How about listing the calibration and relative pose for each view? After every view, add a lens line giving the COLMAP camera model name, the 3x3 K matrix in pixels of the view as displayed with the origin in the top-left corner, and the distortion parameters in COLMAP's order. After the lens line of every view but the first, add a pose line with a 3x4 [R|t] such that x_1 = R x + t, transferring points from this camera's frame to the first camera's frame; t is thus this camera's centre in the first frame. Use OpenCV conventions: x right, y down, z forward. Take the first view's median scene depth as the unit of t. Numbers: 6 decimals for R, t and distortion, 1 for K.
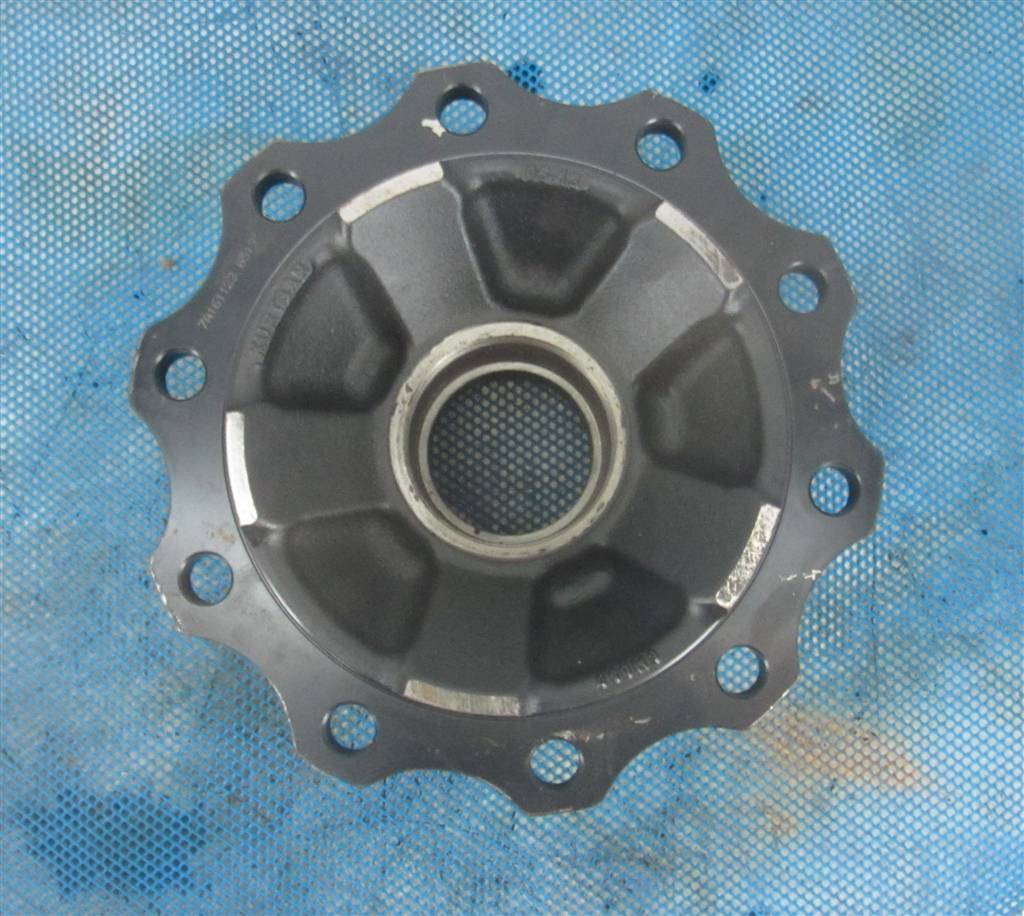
lens RADIAL K [[1933.2, 0, 510.6], [0, 1933.2, 457.7], [0, 0, 1]] dist [0.246401, 0.000000]
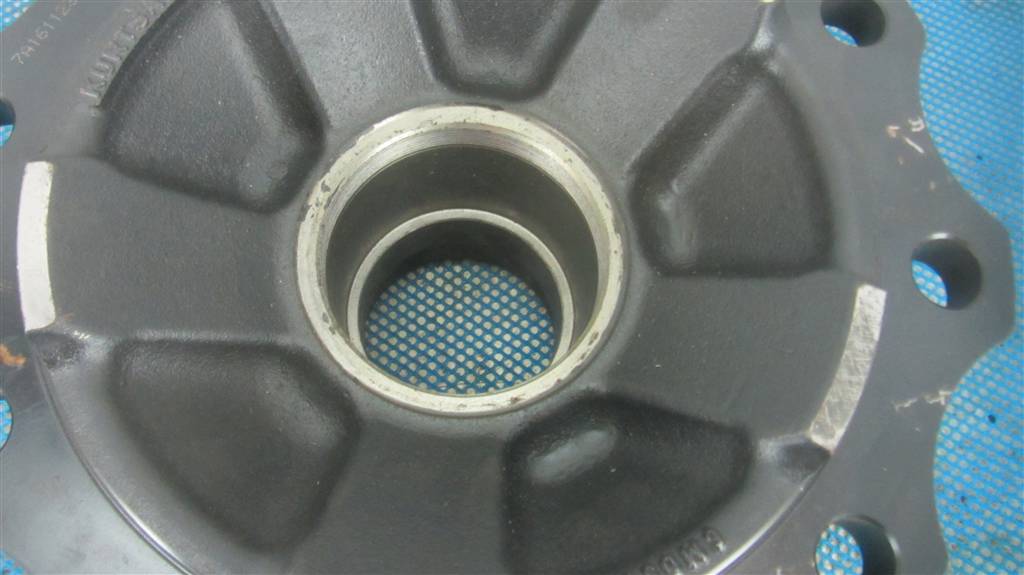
lens RADIAL K [[899.8, 0, 500.8], [0, 899.8, 261.1], [0, 0, 1]] dist [-0.016754, 0.006846]
pose [[0.997548, -0.014175, 0.068532, -0.009813], [0.033945, 0.954364, -0.296710, 0.095464], [-0.061198, 0.298309, 0.952505, 0.677355]]
